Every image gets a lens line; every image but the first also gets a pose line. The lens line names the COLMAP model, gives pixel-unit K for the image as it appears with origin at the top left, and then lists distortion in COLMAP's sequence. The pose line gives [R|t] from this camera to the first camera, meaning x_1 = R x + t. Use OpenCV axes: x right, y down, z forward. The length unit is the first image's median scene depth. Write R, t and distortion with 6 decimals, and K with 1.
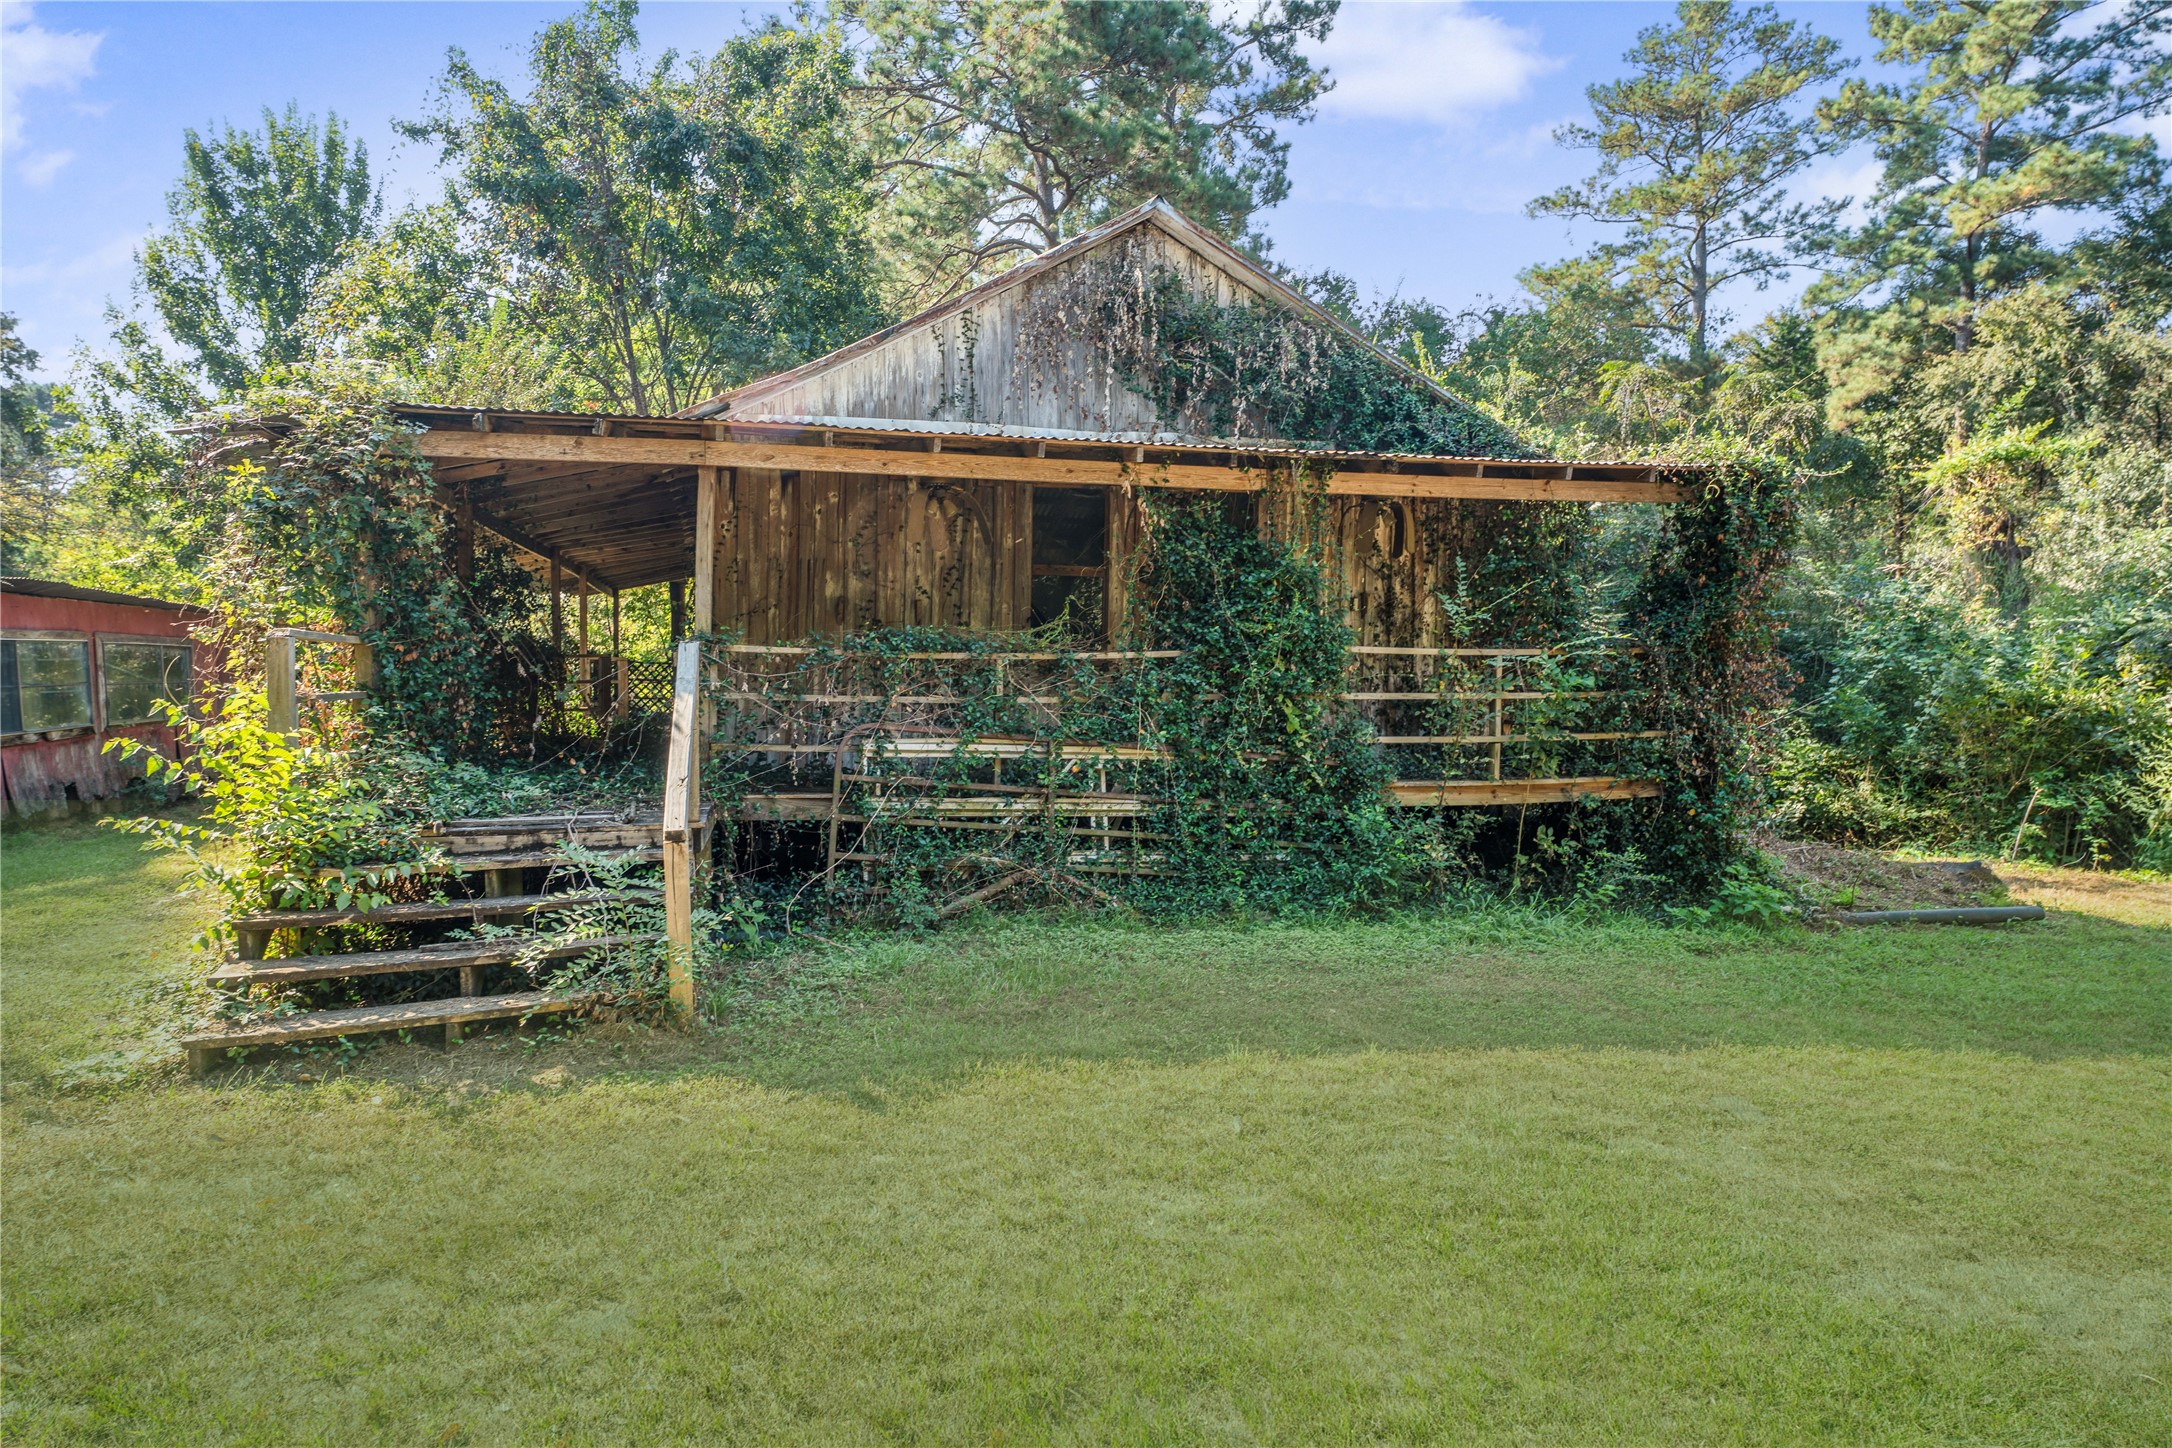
lens RADIAL K [[1255.9, 0, 1084.7], [0, 1255.9, 714.1], [0, 0, 1]] dist [-0.001934, -0.000353]
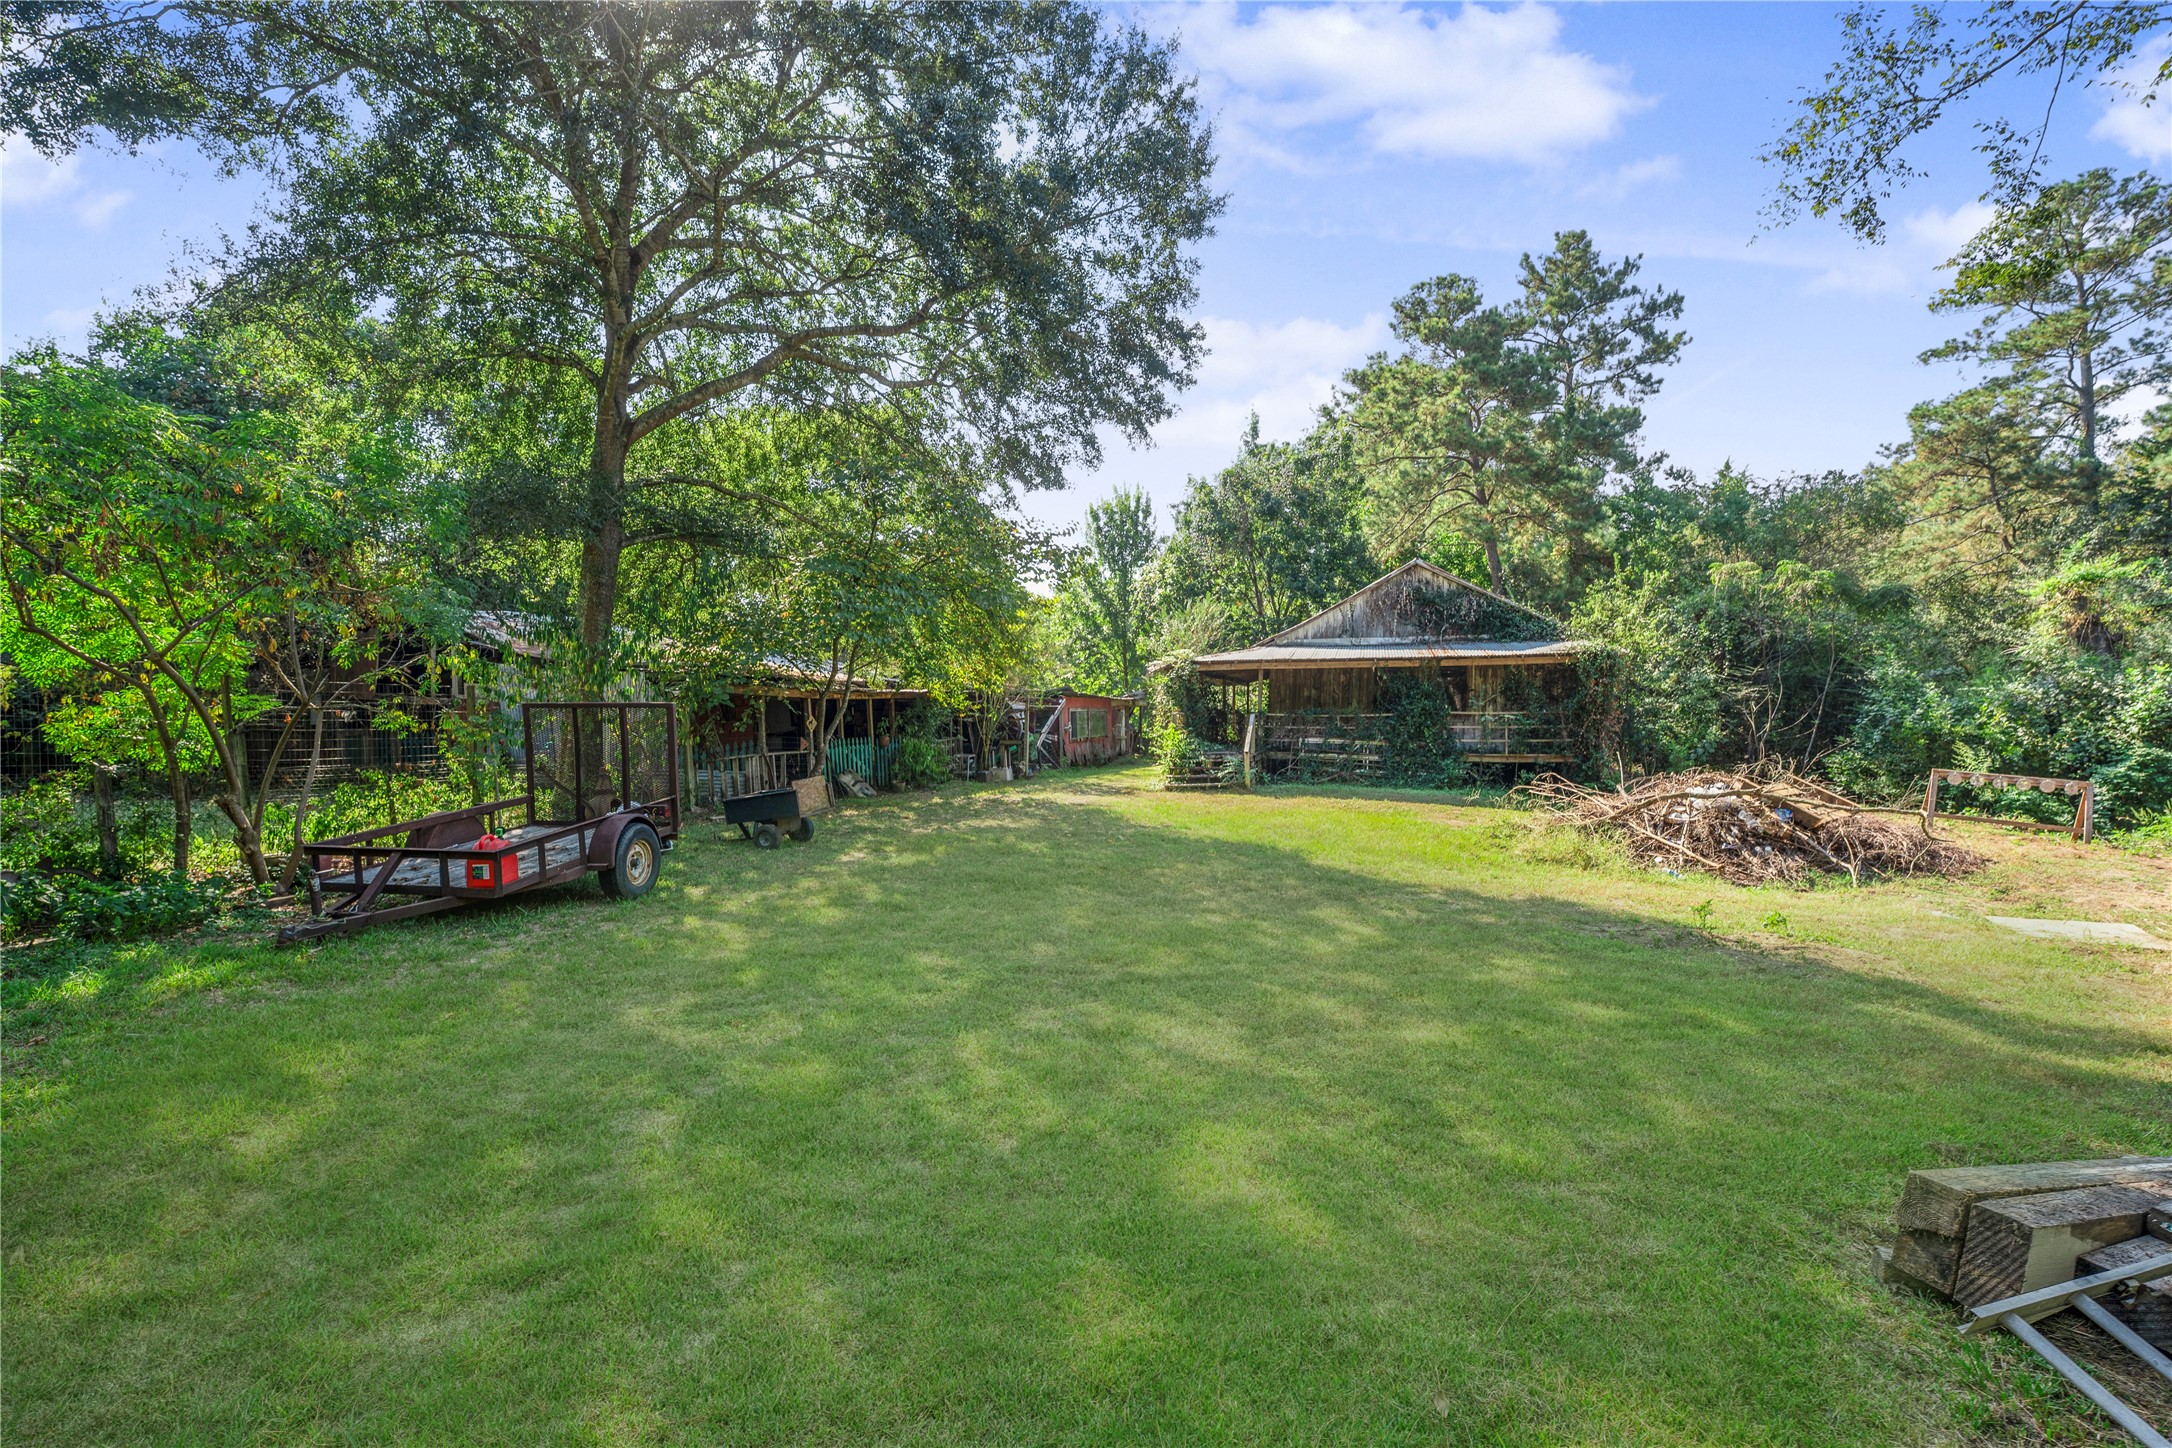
lens RADIAL K [[884.4, 0, 1088.5], [0, 884.4, 726.9], [0, 0, 1]] dist [0.000396, 0.000168]
pose [[0.852528, 0.000324, -0.522681, 0.250517], [-0.010916, 0.999793, -0.017185, 0.014487], [0.522567, 0.020357, 0.852355, -0.598465]]
